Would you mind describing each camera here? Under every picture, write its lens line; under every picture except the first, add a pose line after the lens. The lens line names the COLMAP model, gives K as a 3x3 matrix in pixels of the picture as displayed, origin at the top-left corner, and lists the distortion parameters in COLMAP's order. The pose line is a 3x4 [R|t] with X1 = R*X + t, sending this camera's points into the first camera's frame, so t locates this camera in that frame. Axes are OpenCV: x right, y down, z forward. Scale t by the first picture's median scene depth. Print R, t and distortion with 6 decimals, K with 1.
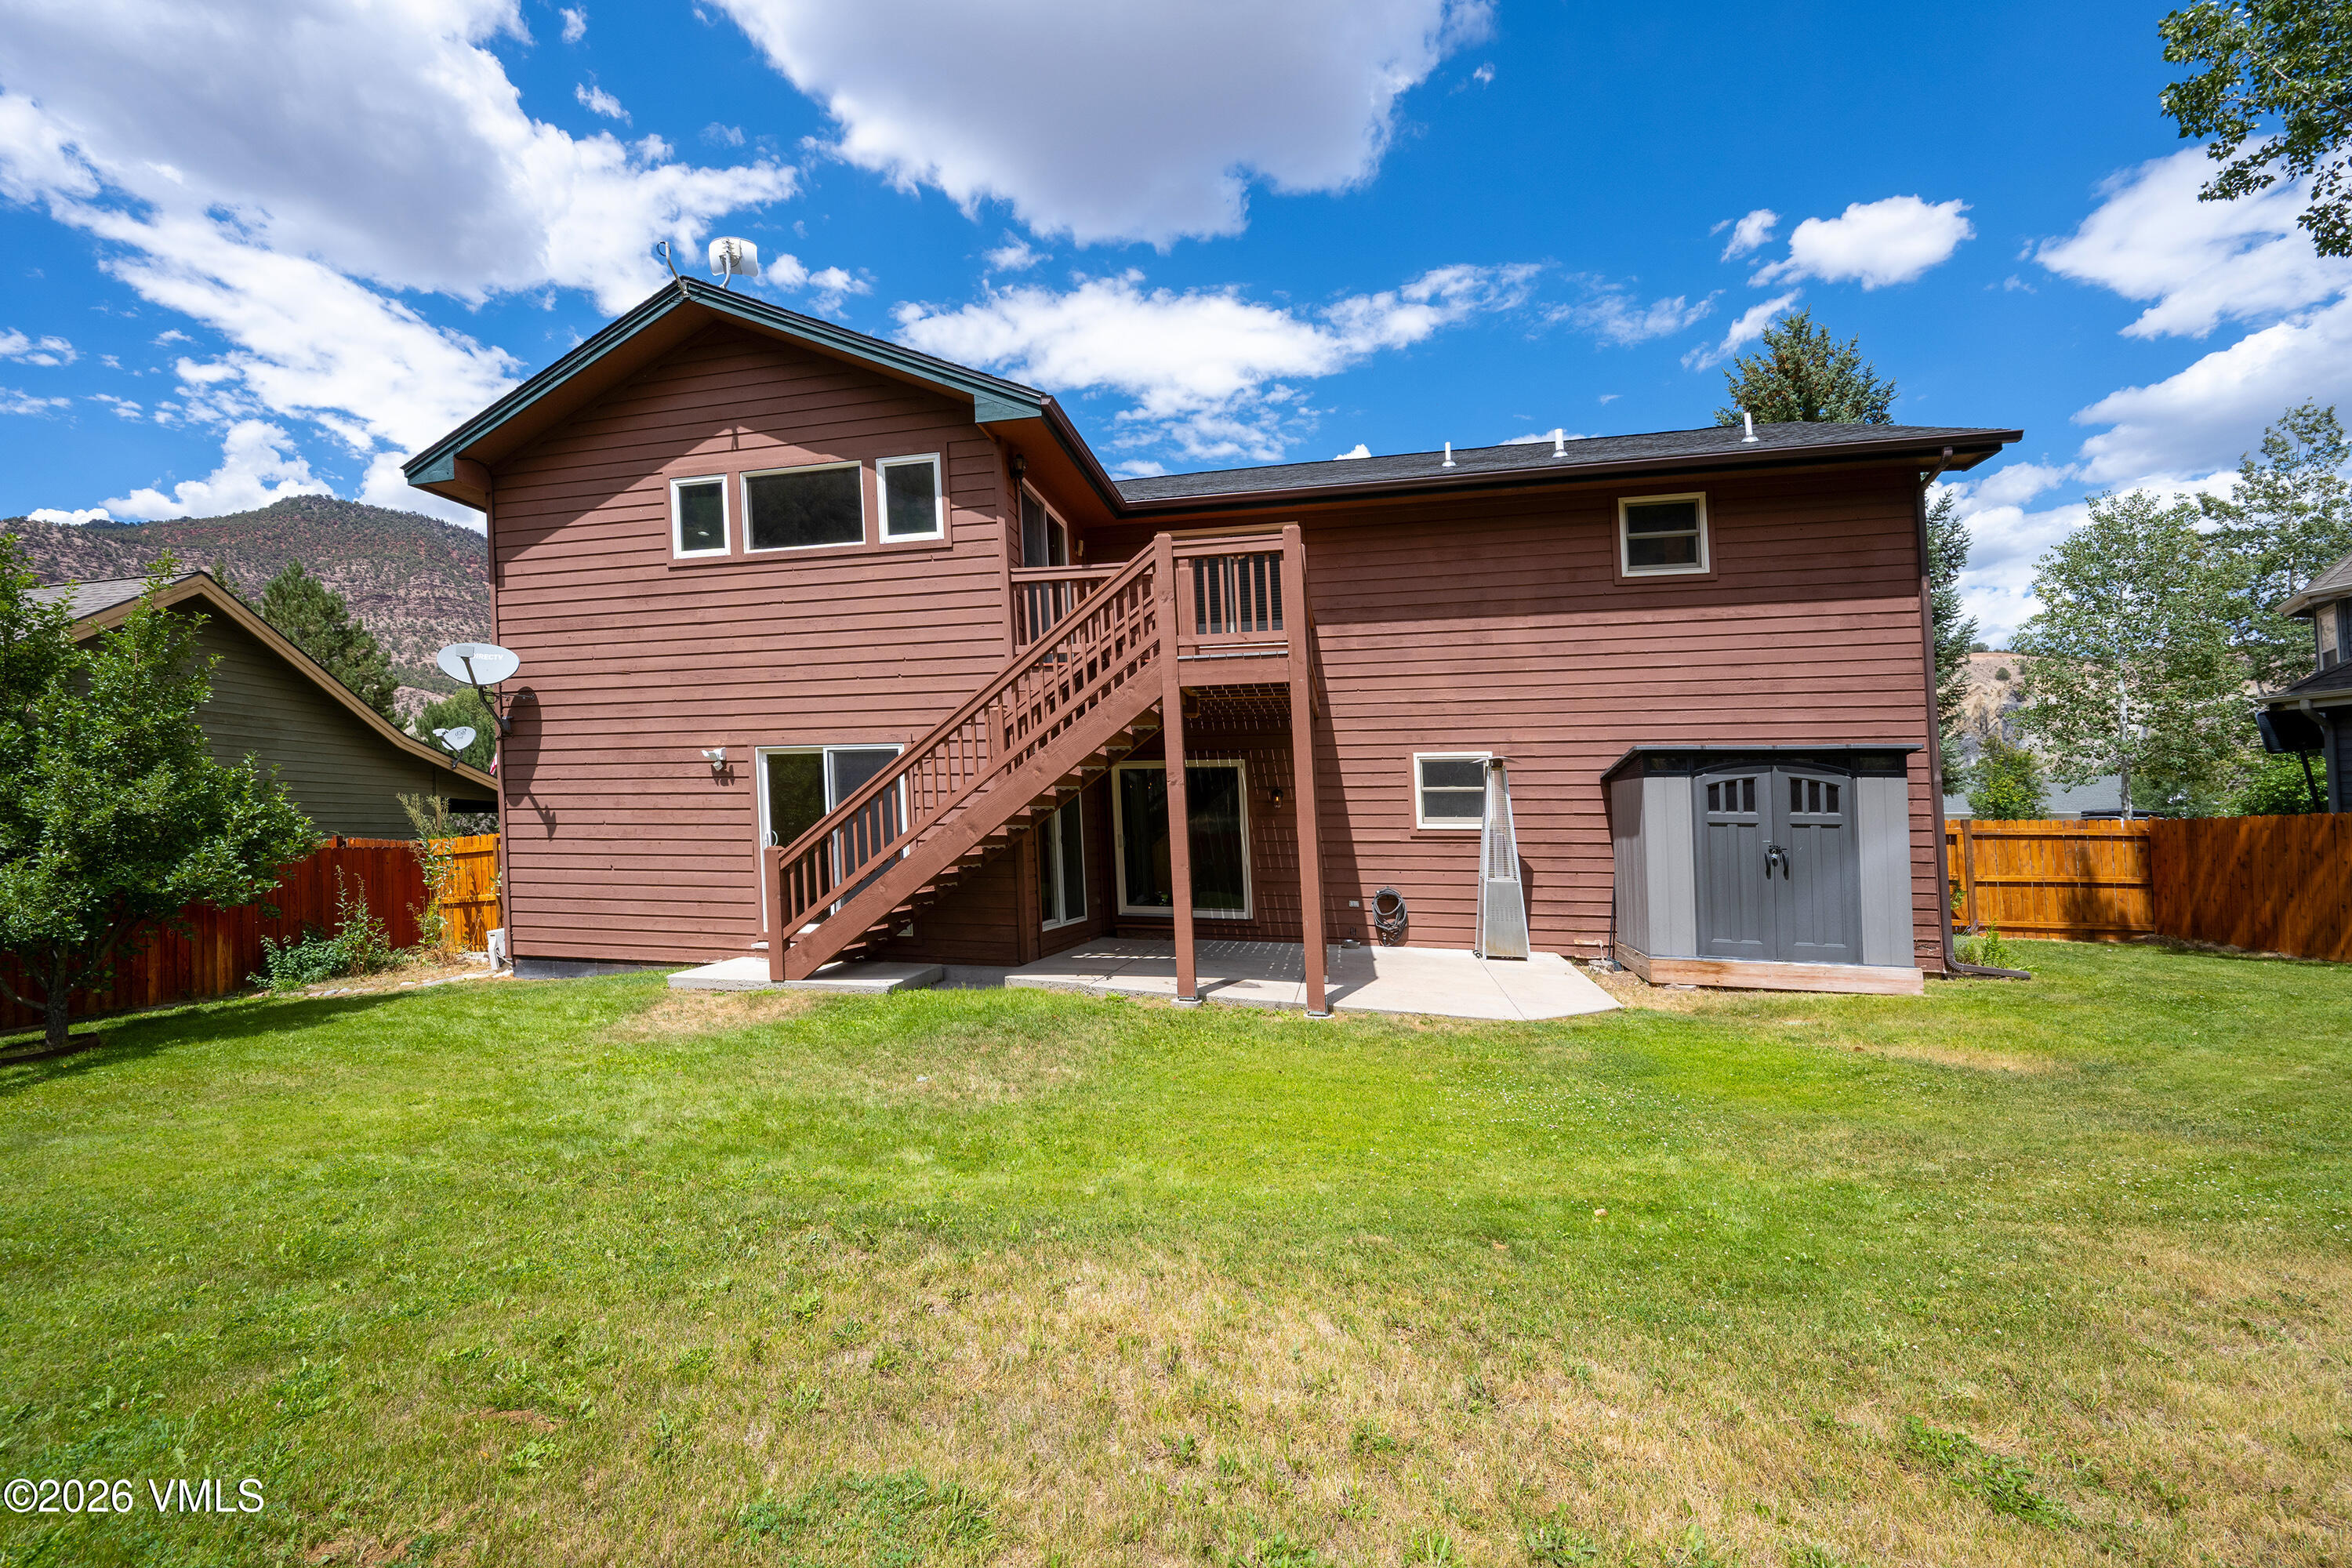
lens RADIAL K [[938.6, 0, 1108.2], [0, 938.6, 784.2], [0, 0, 1]] dist [0.001494, -0.008442]
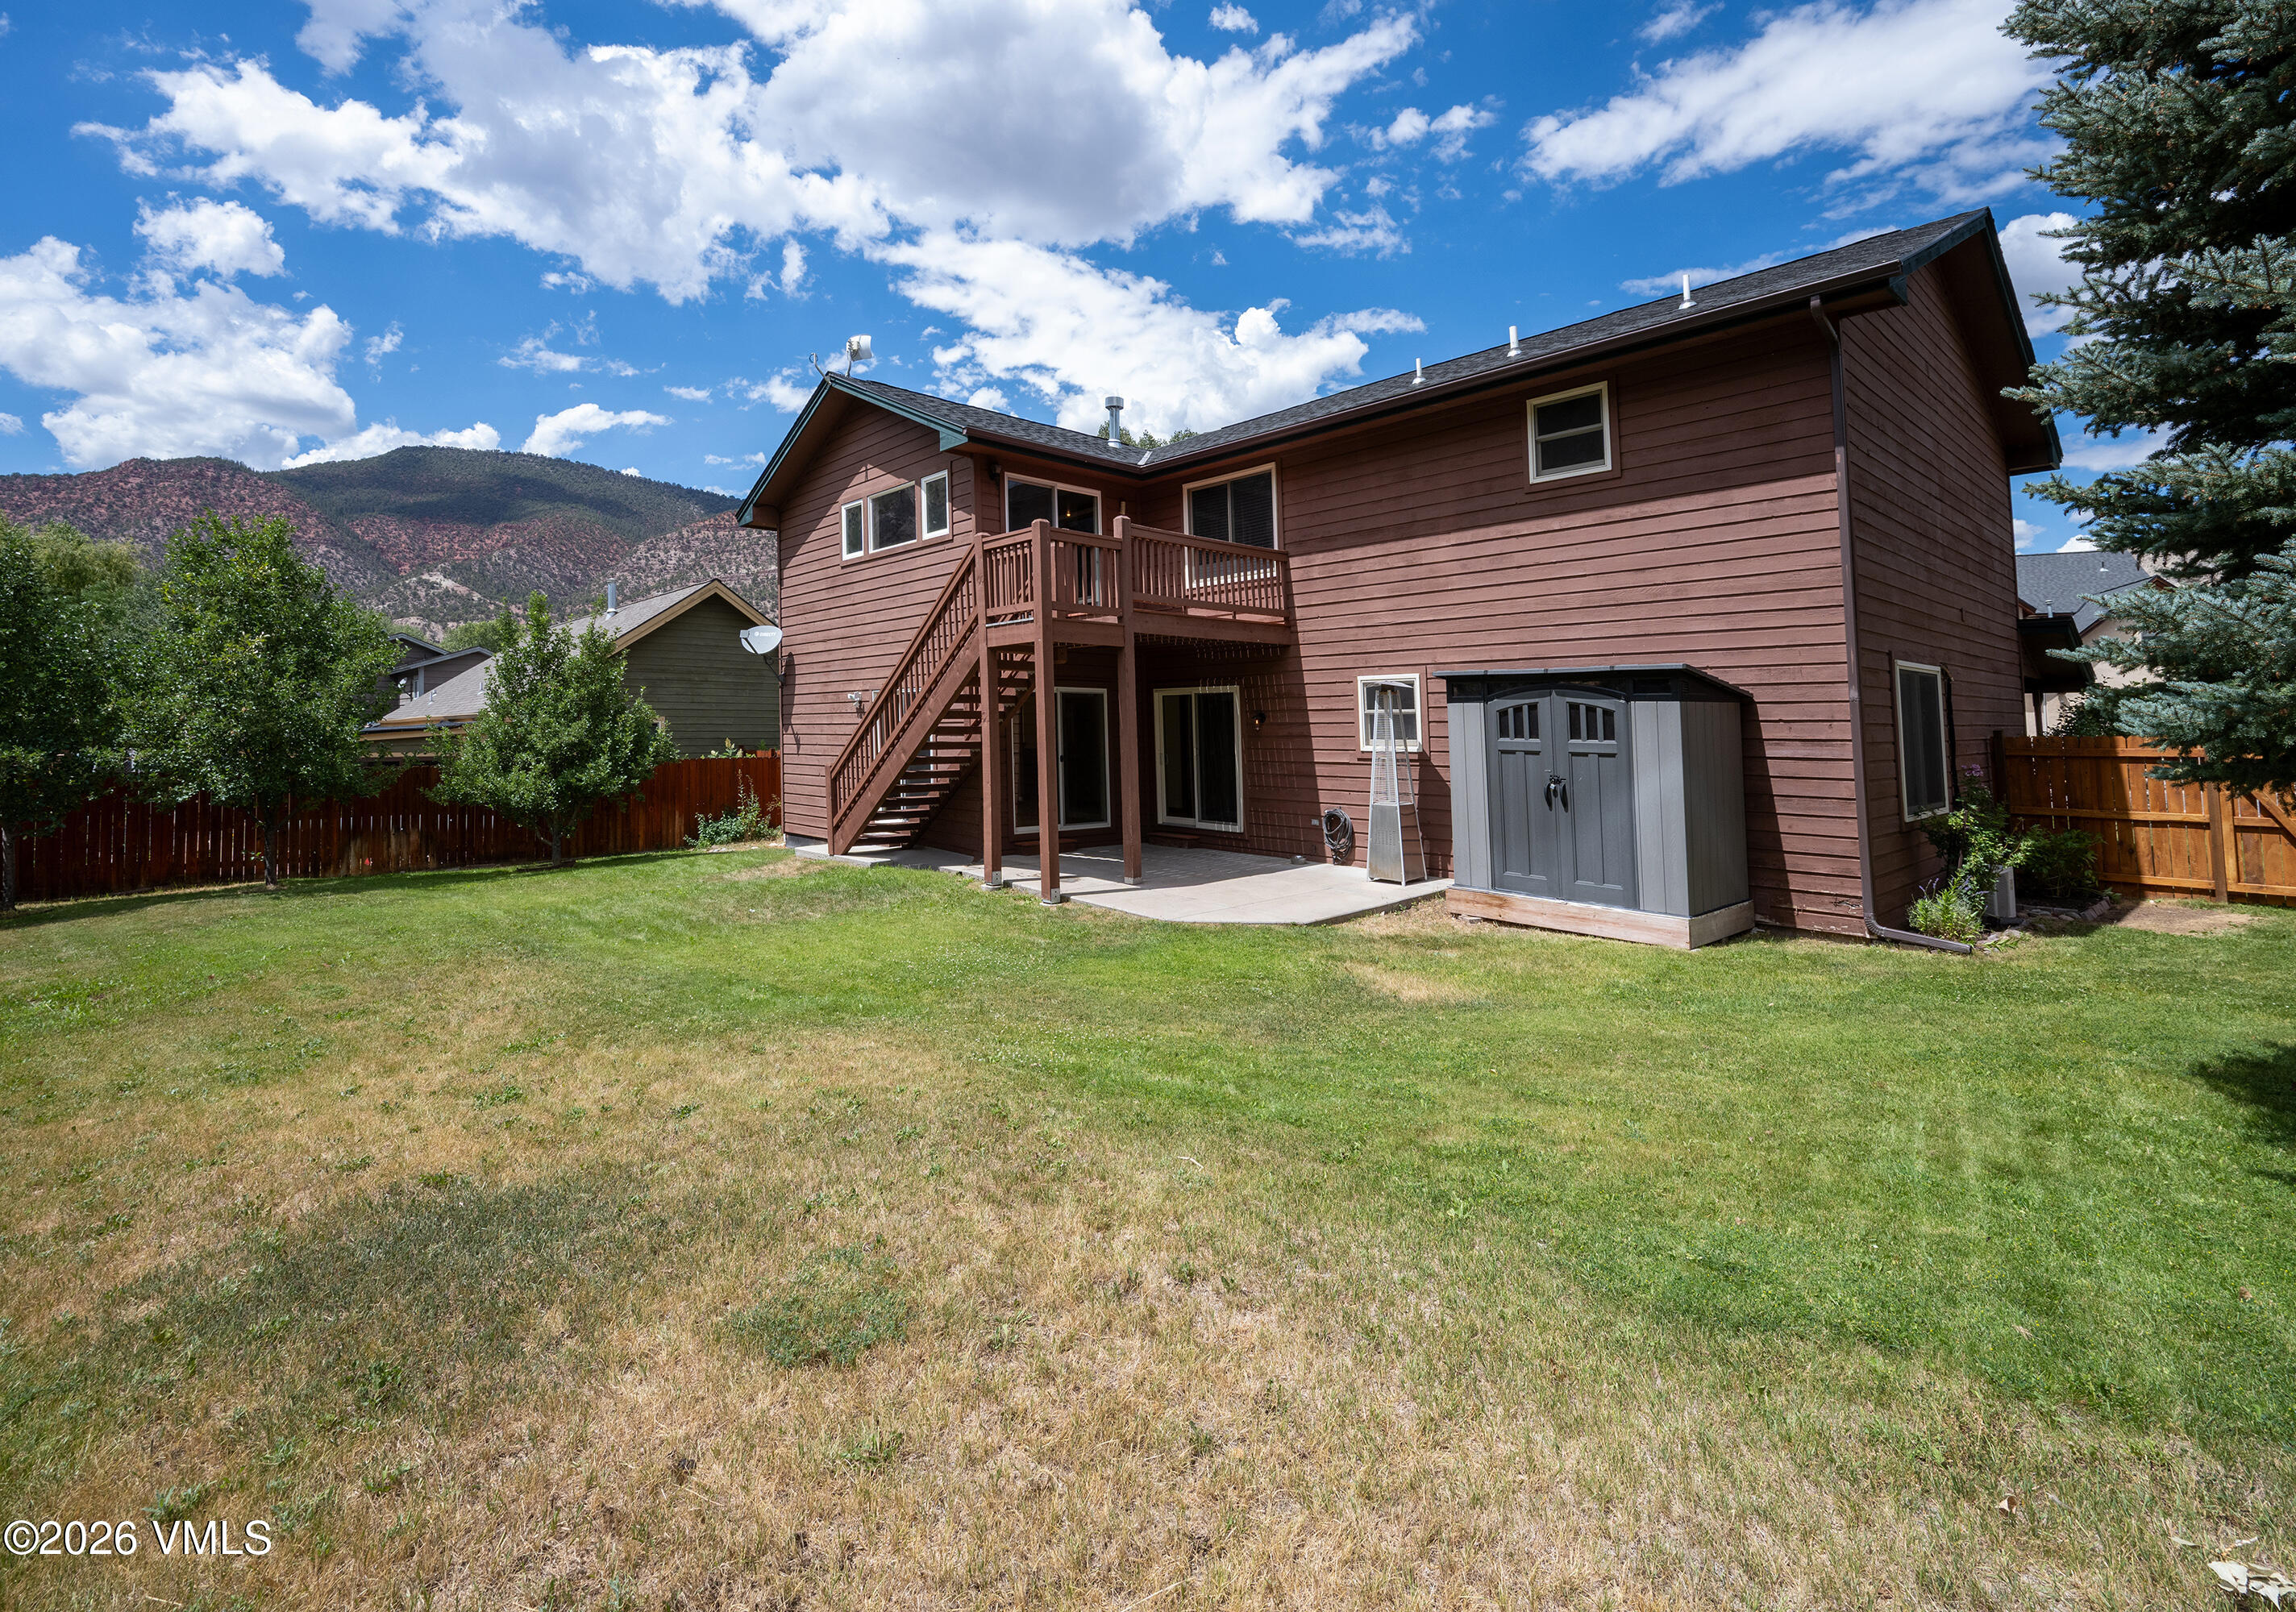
lens RADIAL K [[1054.7, 0, 1147.8], [0, 1054.7, 650.3], [0, 0, 1]] dist [-0.011041, 0.000278]
pose [[0.832966, -0.046496, -0.551367, 0.804124], [0.031734, 0.998837, -0.036289, -0.028618], [0.552414, 0.012730, 0.833473, -0.087347]]
